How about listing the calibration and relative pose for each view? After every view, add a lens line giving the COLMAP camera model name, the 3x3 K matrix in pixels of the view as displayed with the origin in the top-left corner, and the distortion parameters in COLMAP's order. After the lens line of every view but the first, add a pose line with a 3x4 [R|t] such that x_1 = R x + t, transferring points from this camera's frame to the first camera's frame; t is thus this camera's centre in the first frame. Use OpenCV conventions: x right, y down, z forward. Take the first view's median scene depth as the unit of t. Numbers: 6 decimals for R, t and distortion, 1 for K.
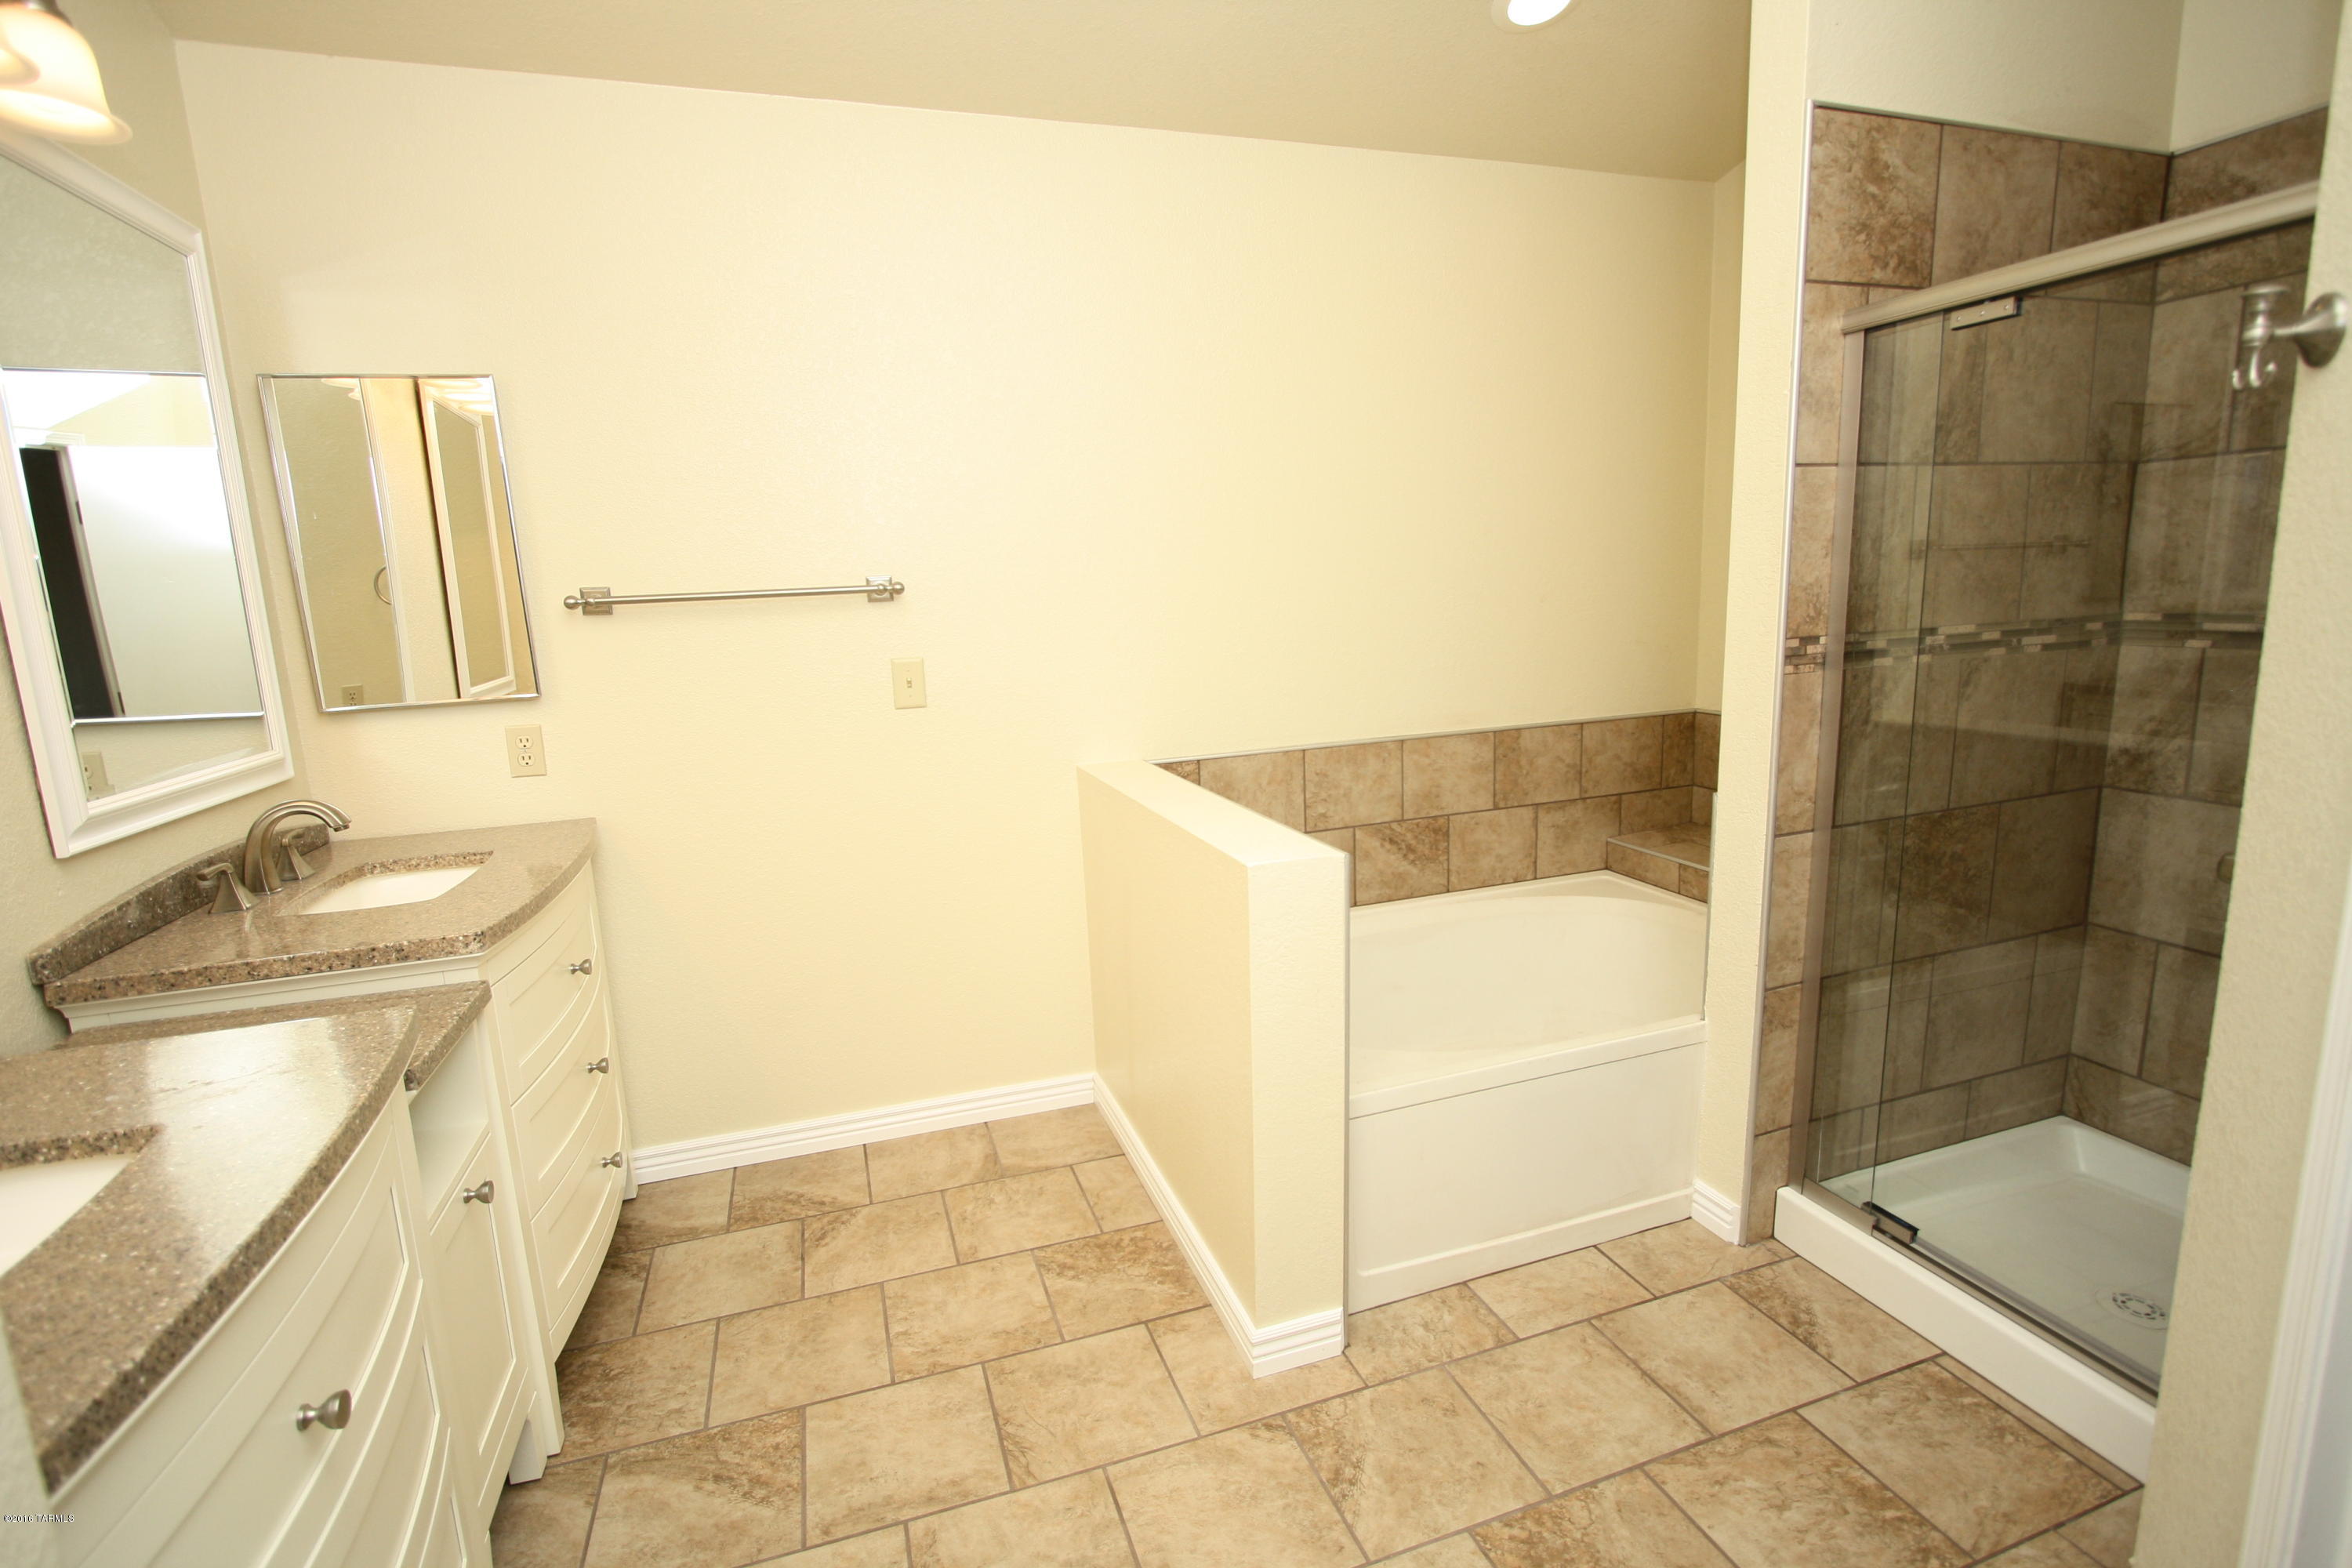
lens RADIAL K [[1098.9, 0, 1178.5], [0, 1098.9, 783.6], [0, 0, 1]] dist [-0.015347, 0.001239]
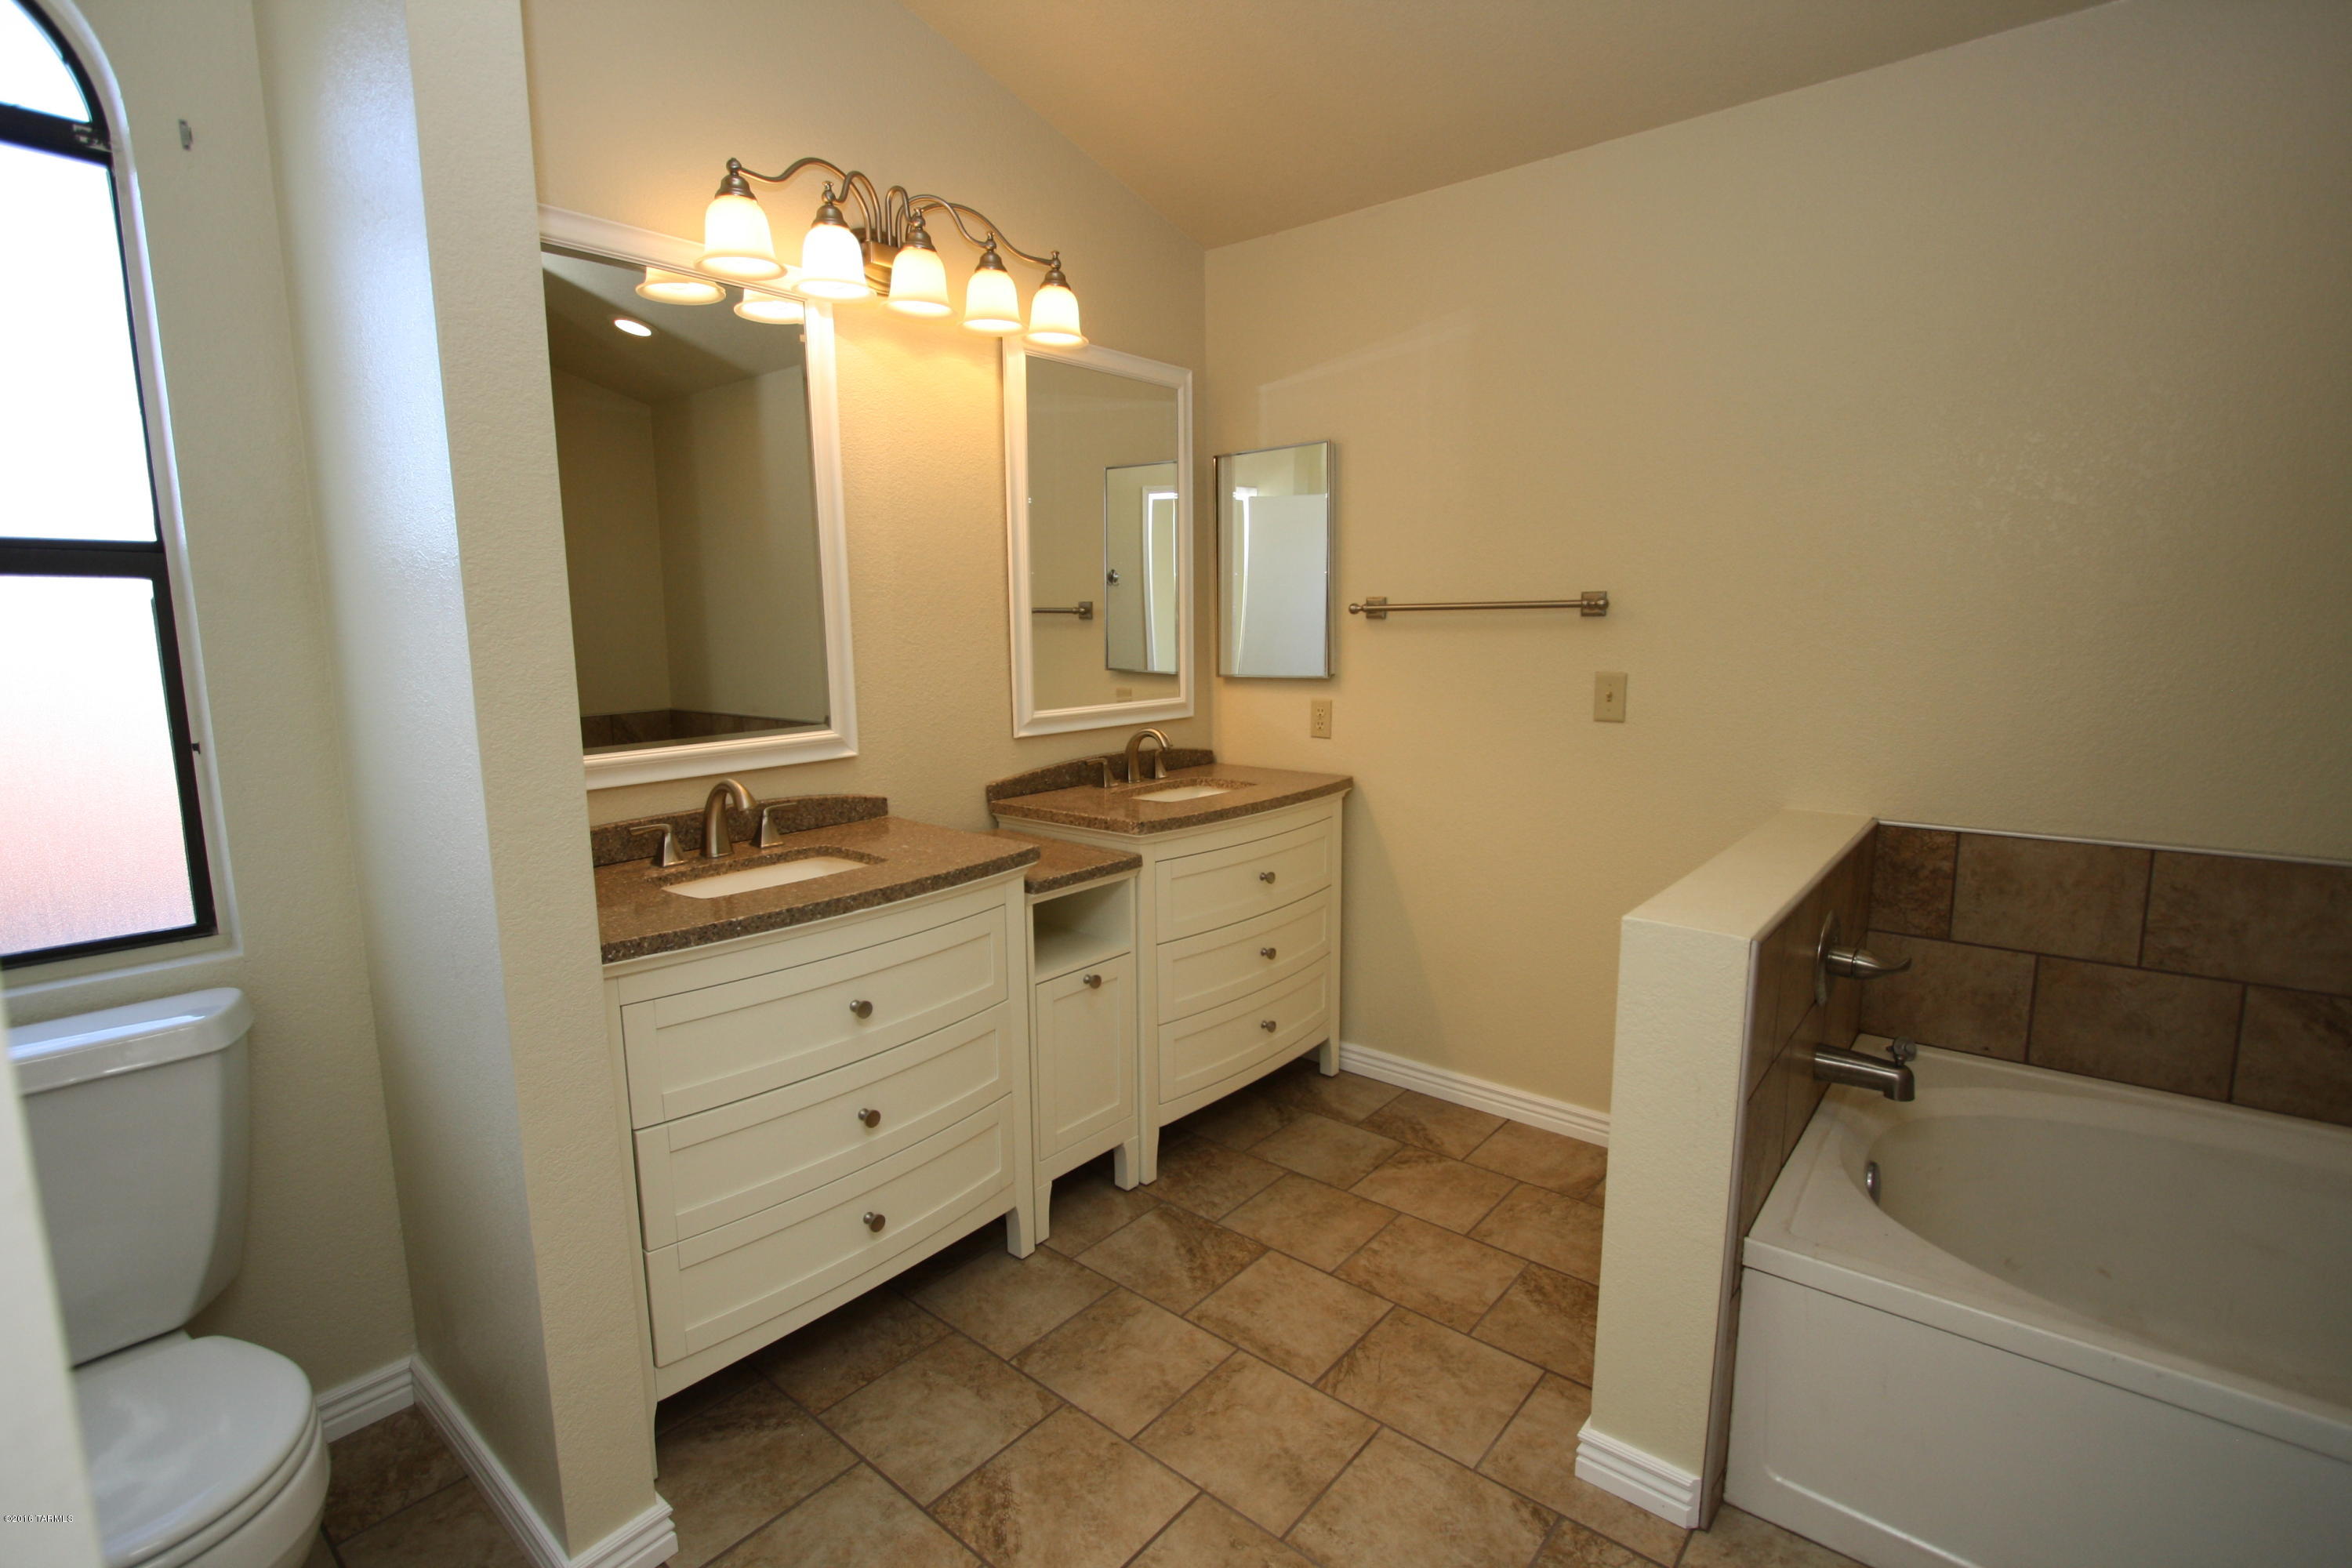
lens RADIAL K [[1098.9, 0, 1169.2], [0, 1098.9, 781.5], [0, 0, 1]] dist [-0.015347, 0.001239]
pose [[0.512076, 0.157615, -0.844355, 0.562103], [-0.159839, 0.983335, 0.086621, -0.050376], [0.843937, 0.090605, 0.528736, 0.174909]]
